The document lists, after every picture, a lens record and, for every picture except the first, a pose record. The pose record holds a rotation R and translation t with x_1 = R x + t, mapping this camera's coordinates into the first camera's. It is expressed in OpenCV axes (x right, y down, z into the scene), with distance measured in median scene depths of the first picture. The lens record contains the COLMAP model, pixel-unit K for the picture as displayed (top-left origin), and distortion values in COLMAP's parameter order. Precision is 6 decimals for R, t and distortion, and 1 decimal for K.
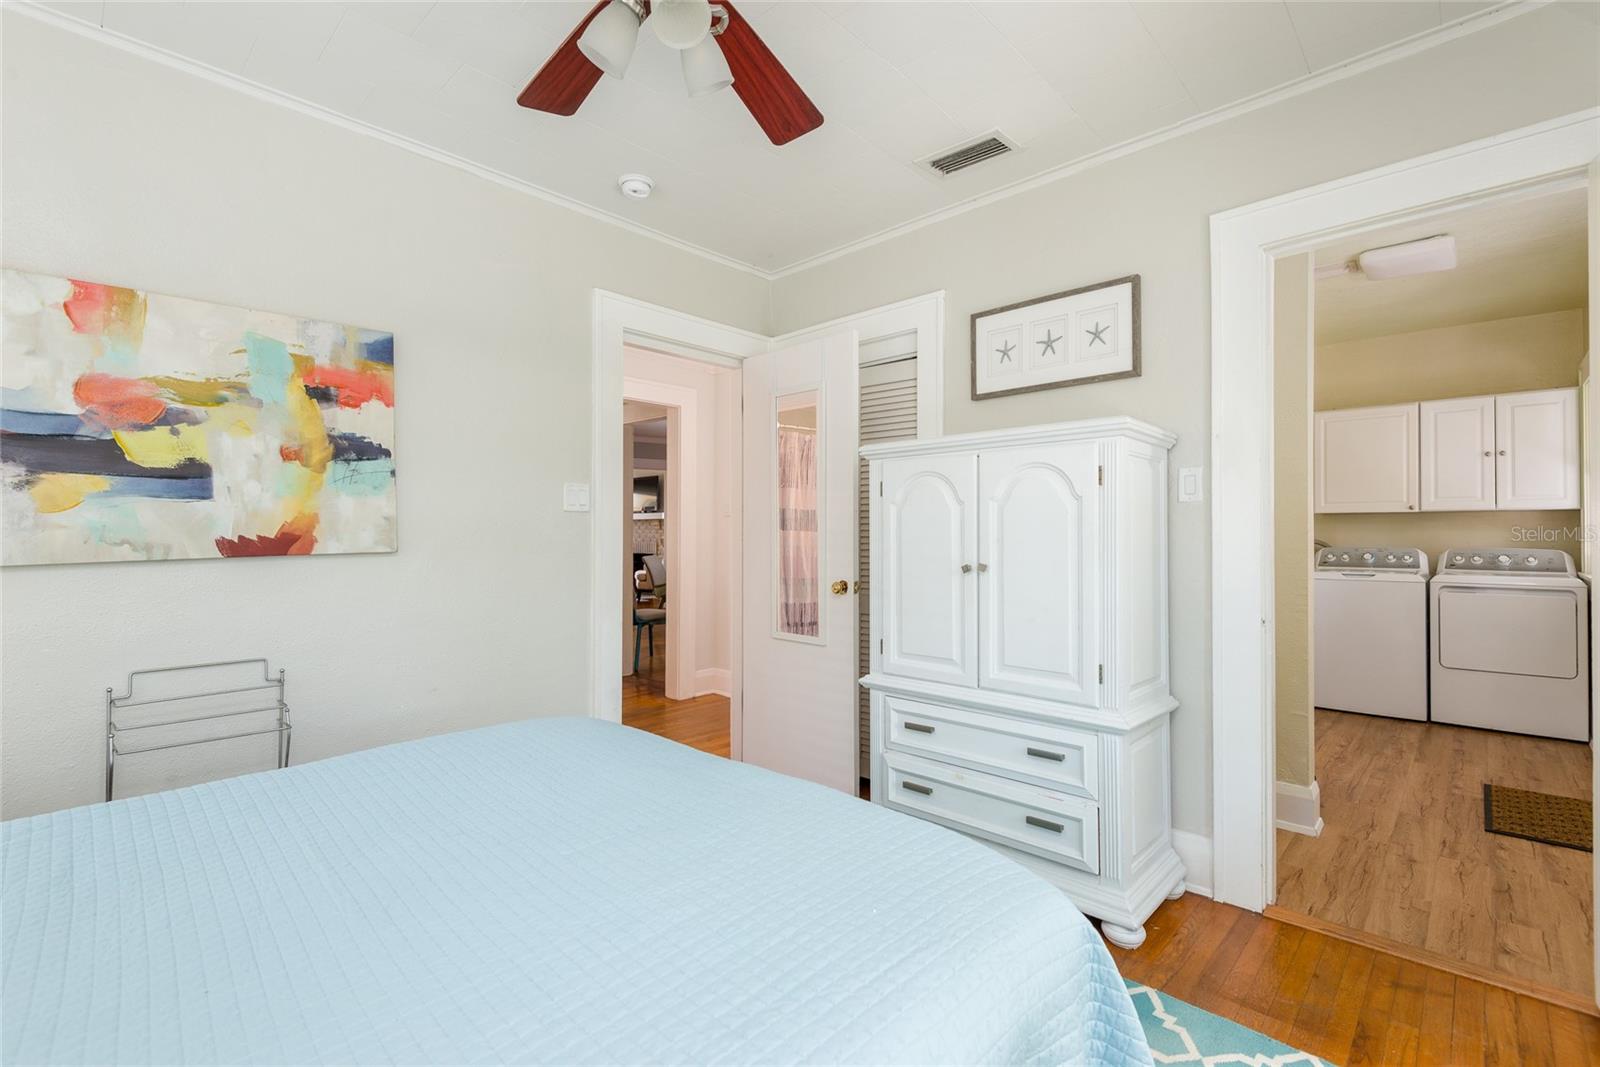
lens RADIAL K [[727.9, 0, 804.3], [0, 727.9, 527.0], [0, 0, 1]] dist [-0.000912, -0.000241]
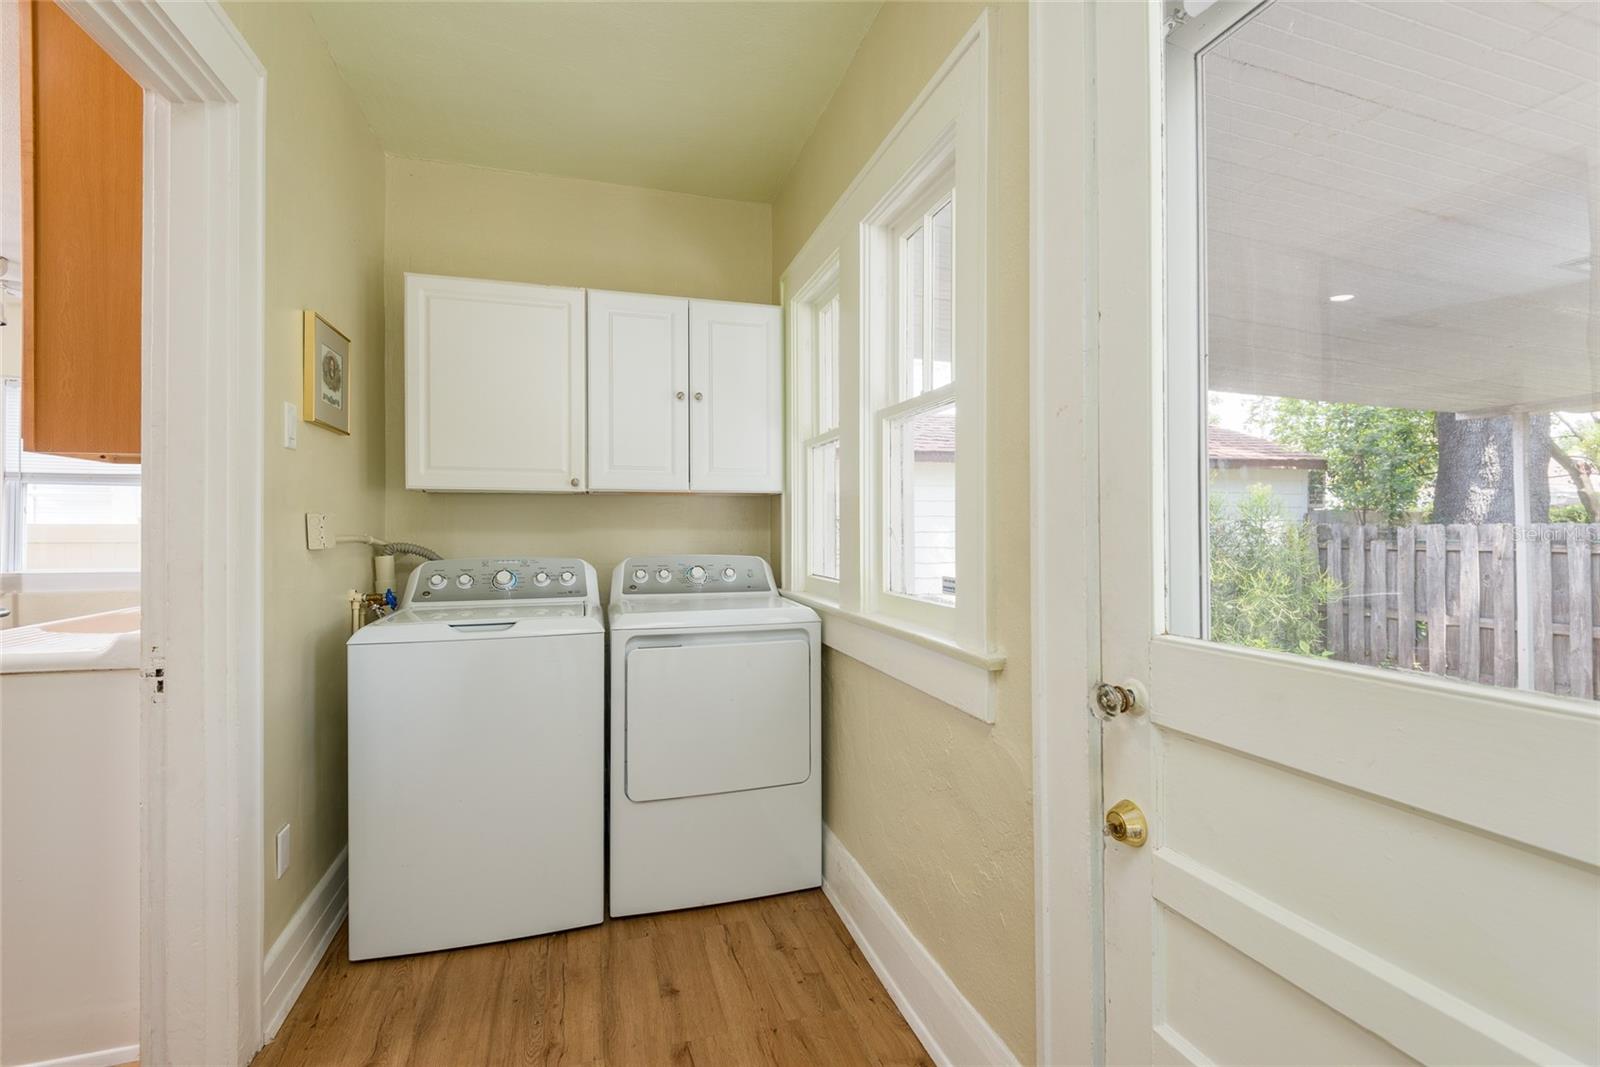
lens RADIAL K [[718.8, 0, 799.0], [0, 718.8, 526.5], [0, 0, 1]] dist [0.030229, -0.016917]
pose [[0.504854, 0.002530, 0.863201, 0.485102], [-0.004403, 0.999990, -0.000356, 0.005067], [-0.863193, -0.003620, 0.504860, 0.621349]]
